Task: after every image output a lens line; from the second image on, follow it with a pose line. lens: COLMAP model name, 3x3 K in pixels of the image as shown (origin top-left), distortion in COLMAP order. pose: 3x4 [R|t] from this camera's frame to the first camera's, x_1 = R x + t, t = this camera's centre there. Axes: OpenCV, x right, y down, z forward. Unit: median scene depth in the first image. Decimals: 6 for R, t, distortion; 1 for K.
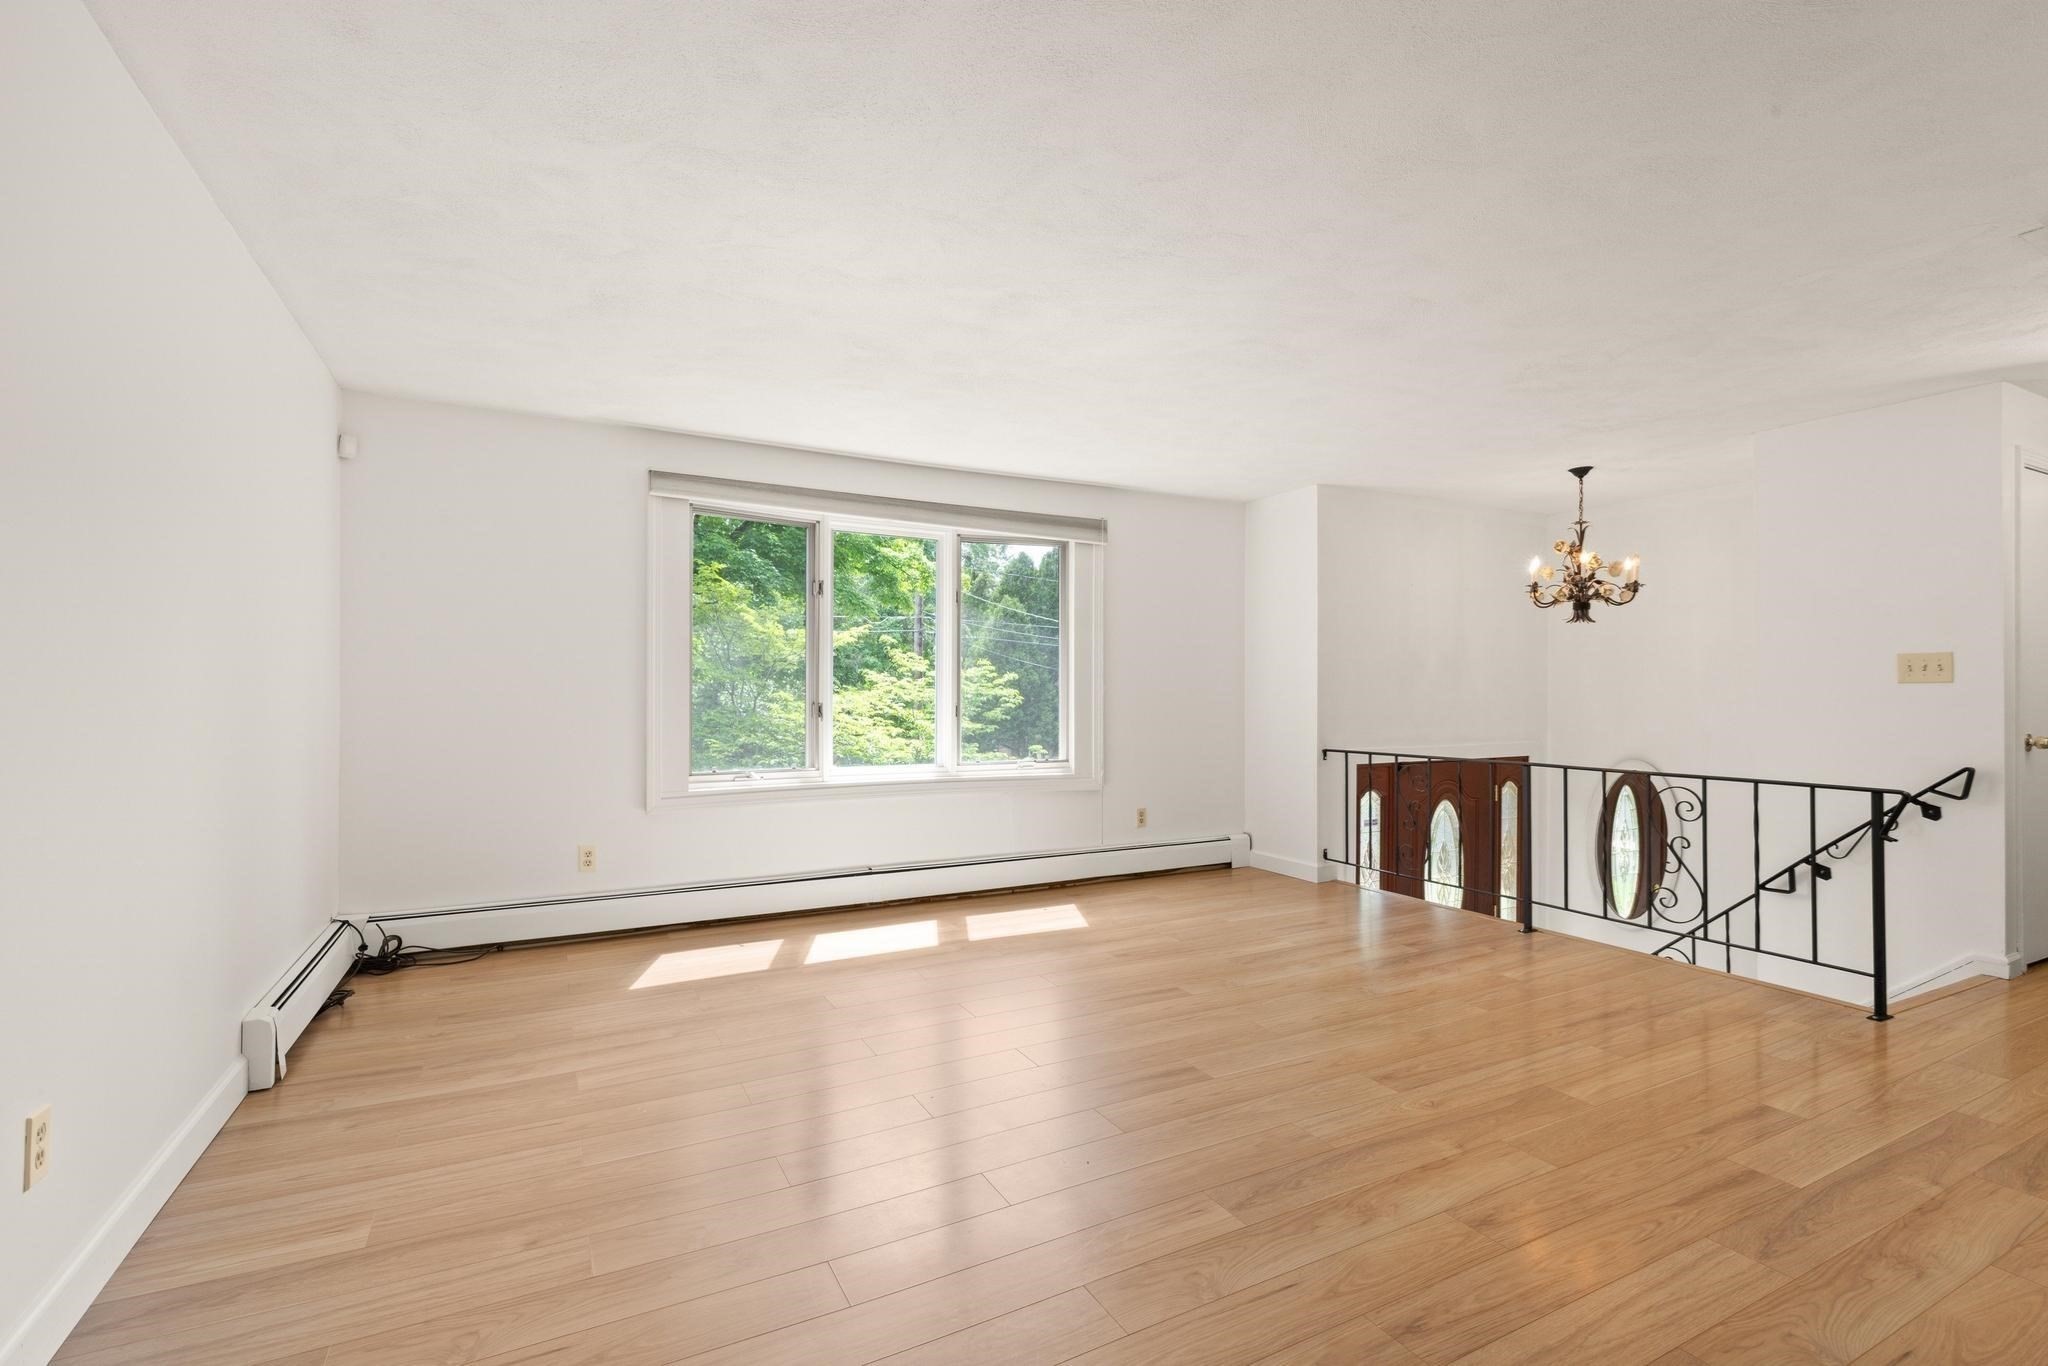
lens RADIAL K [[929.6, 0, 1032.3], [0, 929.6, 674.7], [0, 0, 1]] dist [0.003910, -0.001429]
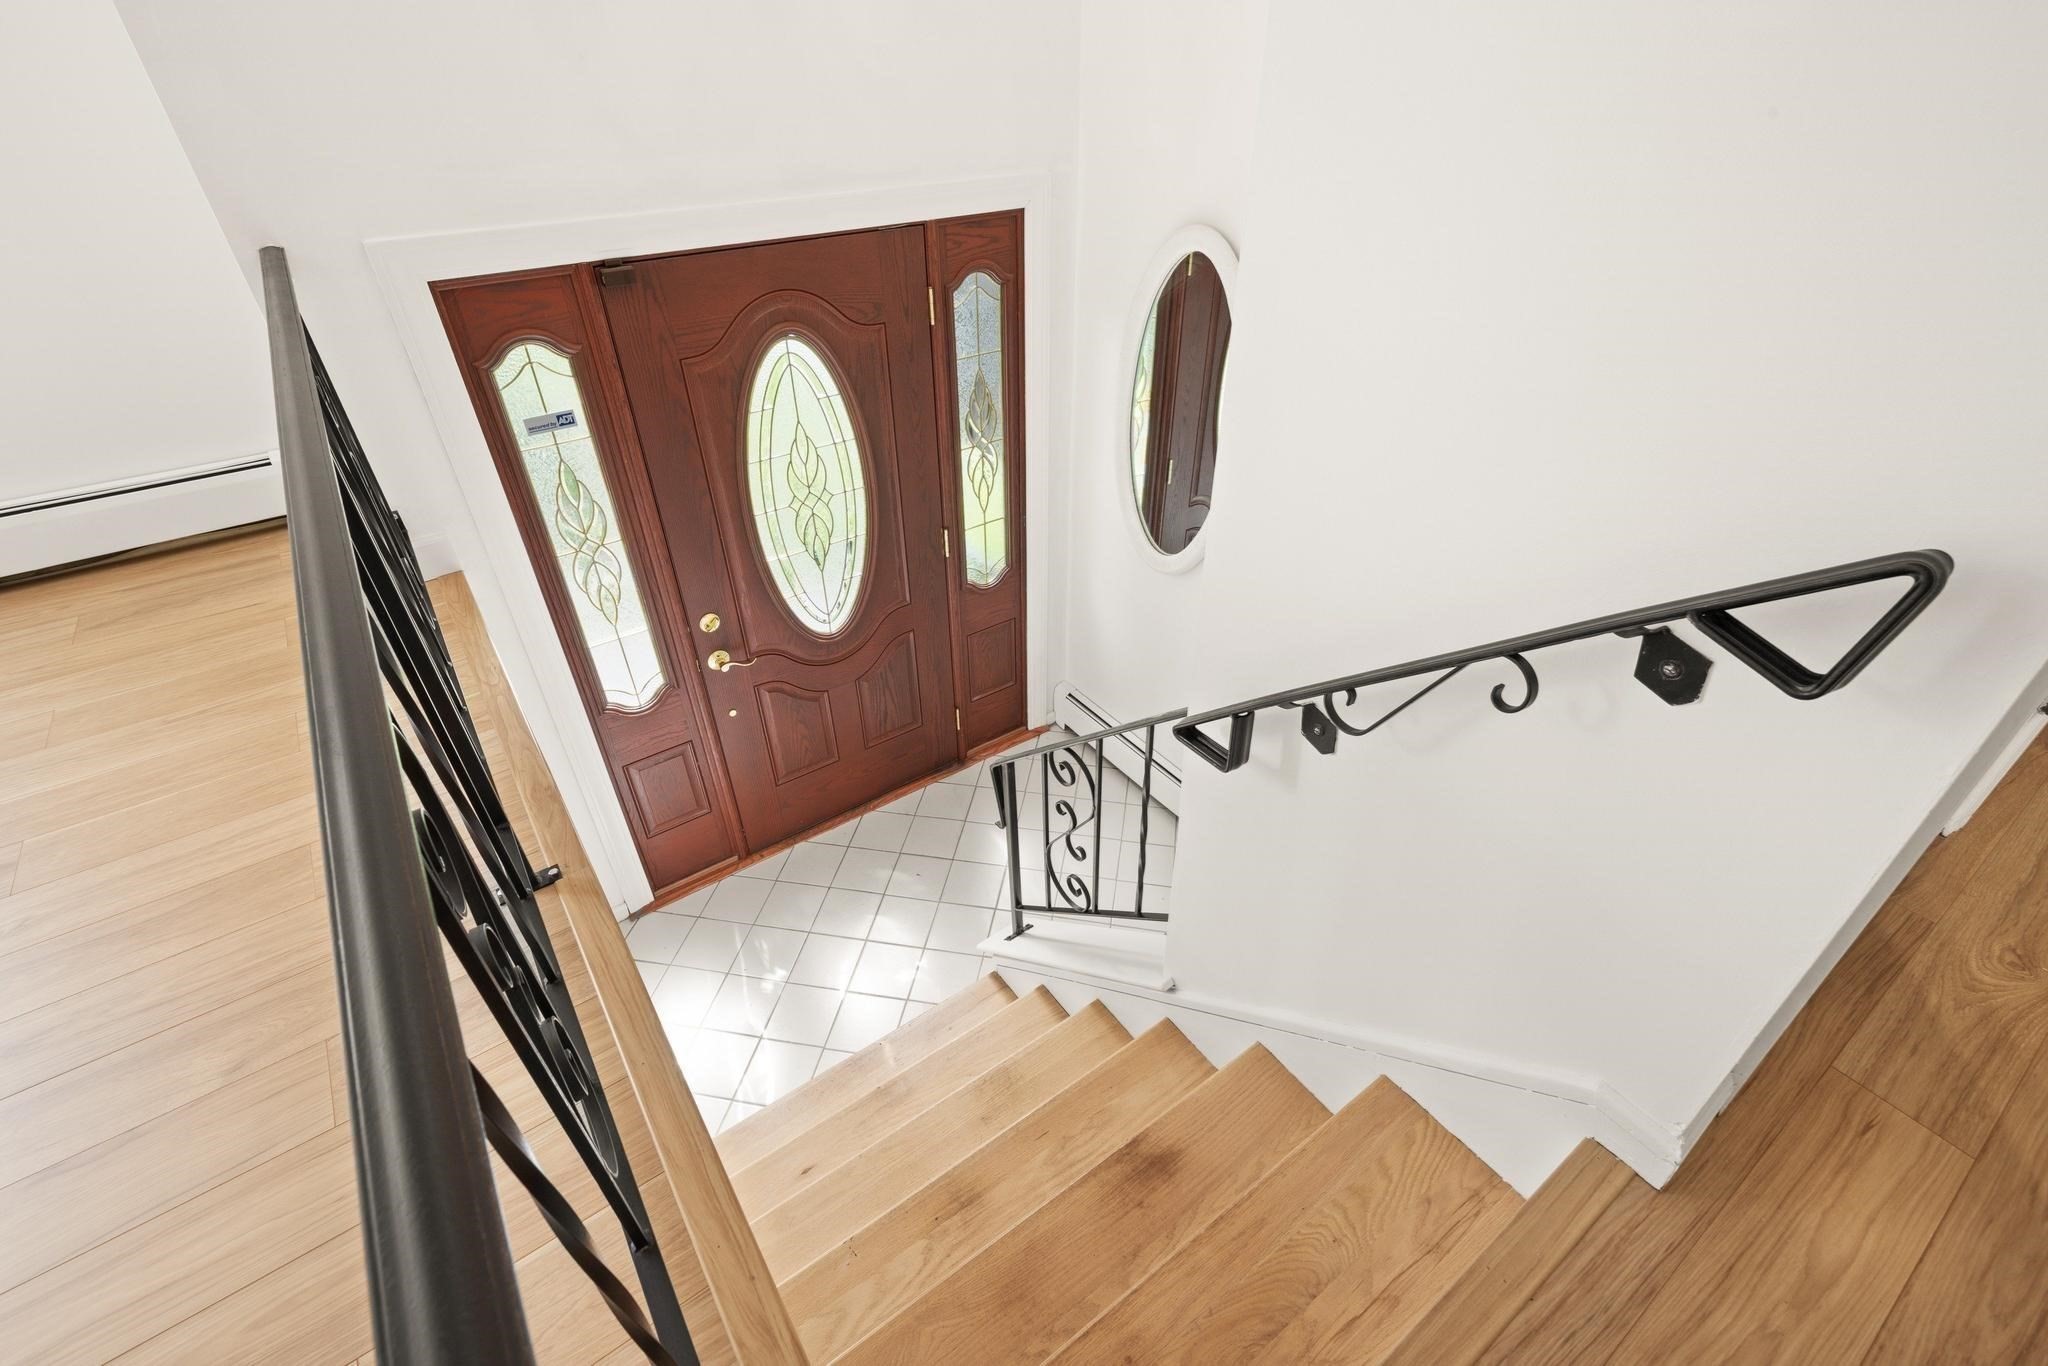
lens RADIAL K [[921.6, 0, 1033.1], [0, 921.6, 688.5], [0, 0, 1]] dist [0.005309, -0.000187]
pose [[0.990855, -0.087272, 0.102906, 1.277026], [0.008497, 0.801506, 0.597926, 0.016217], [-0.134662, -0.591584, 0.794918, 1.363832]]
